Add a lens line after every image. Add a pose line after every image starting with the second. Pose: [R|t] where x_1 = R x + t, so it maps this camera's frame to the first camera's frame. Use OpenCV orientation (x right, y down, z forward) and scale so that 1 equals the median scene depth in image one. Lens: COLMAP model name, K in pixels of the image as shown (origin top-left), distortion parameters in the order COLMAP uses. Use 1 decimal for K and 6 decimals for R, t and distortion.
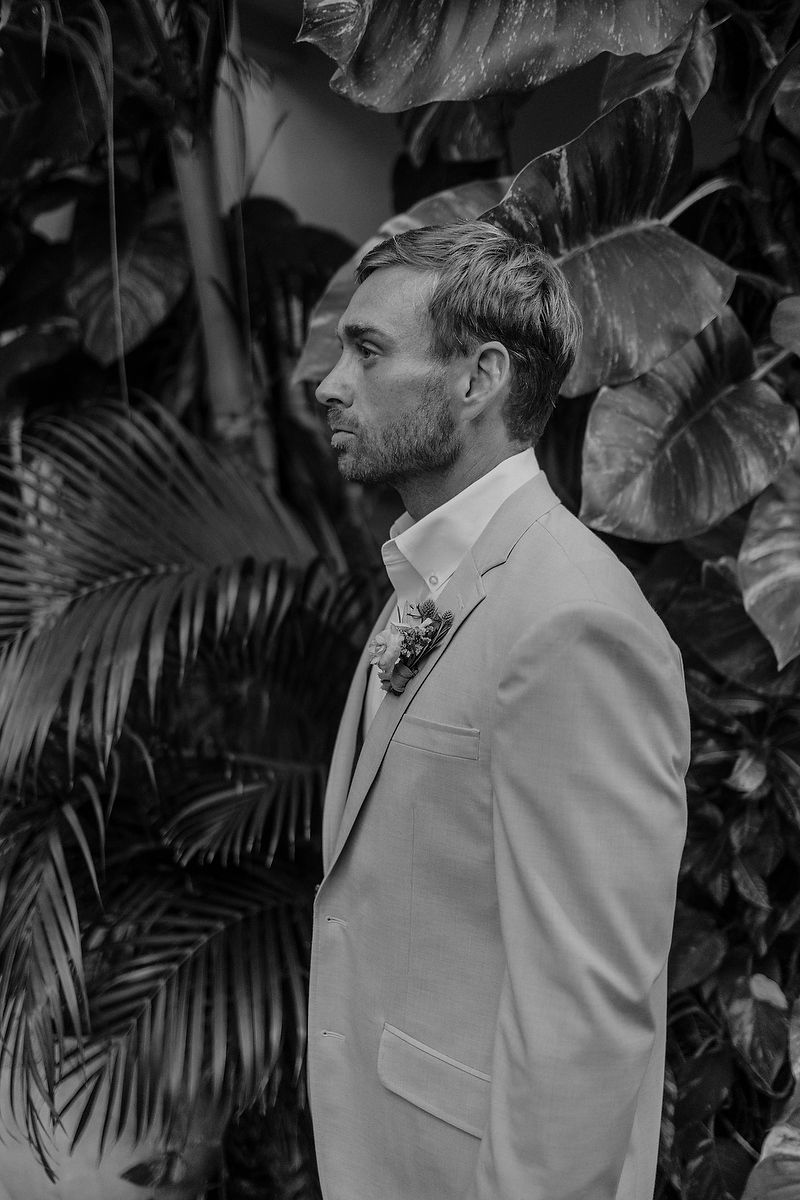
lens RADIAL K [[1183.0, 0, 402.2], [0, 1183.0, 557.2], [0, 0, 1]] dist [0.023663, 0.026258]
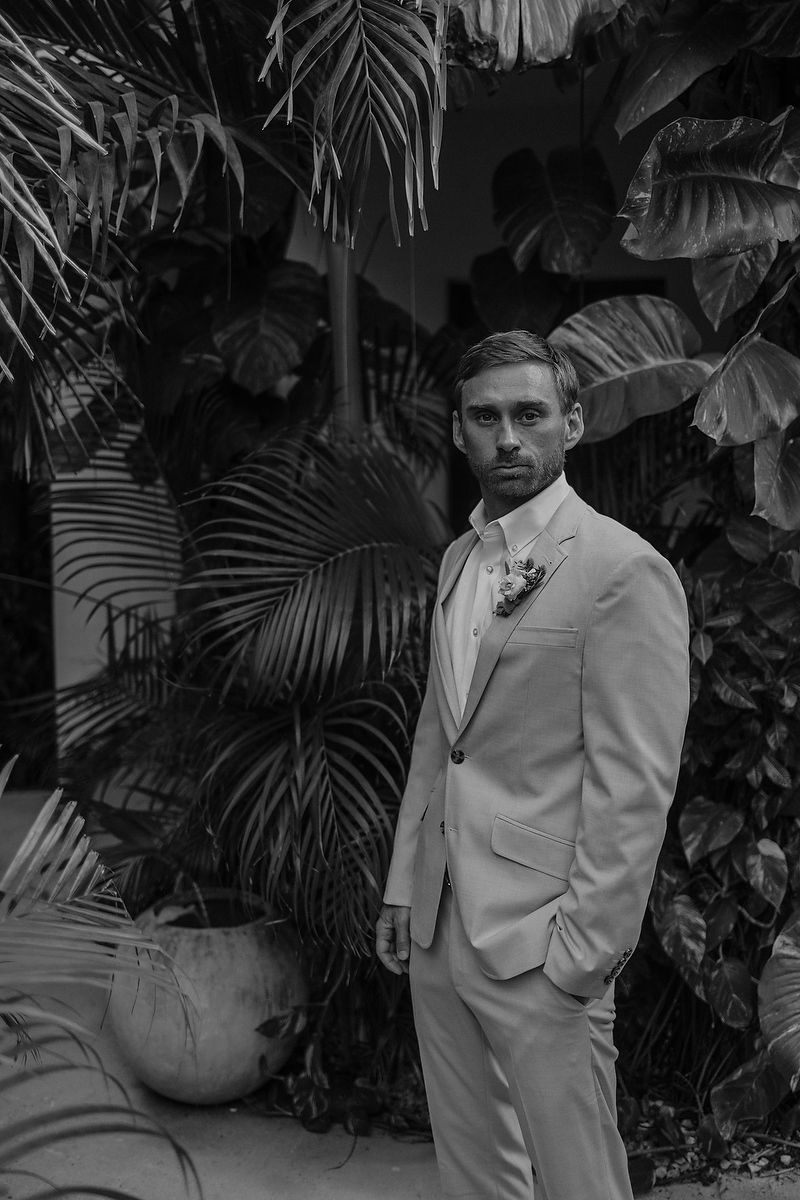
lens RADIAL K [[1183.0, 0, 402.2], [0, 1183.0, 557.2], [0, 0, 1]] dist [0.023663, 0.026258]
pose [[0.973250, 0.053808, 0.223359, -0.496653], [-0.042765, 0.997625, -0.053991, 0.100048], [-0.225734, 0.042995, 0.973240, -0.361158]]
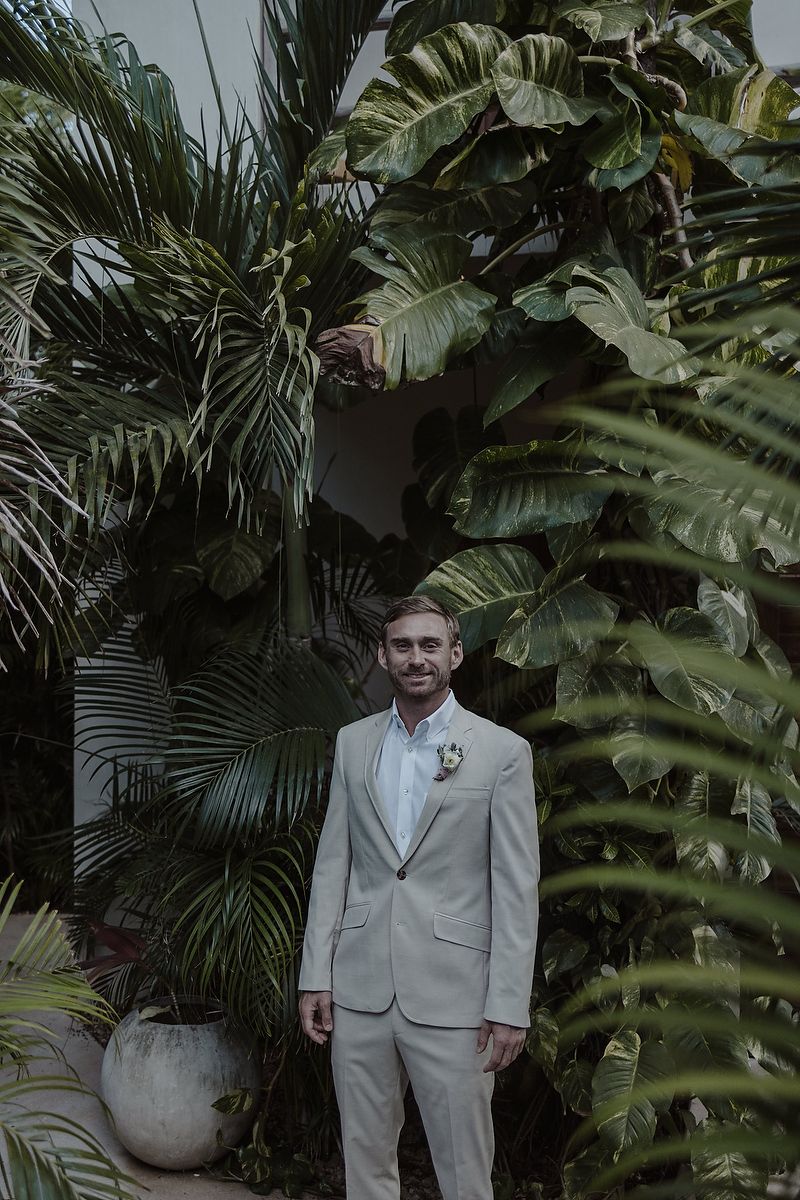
lens RADIAL K [[1293.5, 0, 357.6], [0, 1293.5, 595.4], [0, 0, 1]] dist [0.060097, -0.010553]
pose [[0.988564, 0.074552, 0.131085, -0.408095], [-0.060519, 0.992312, -0.107959, 0.017185], [-0.138125, 0.098792, 0.985475, -1.052746]]
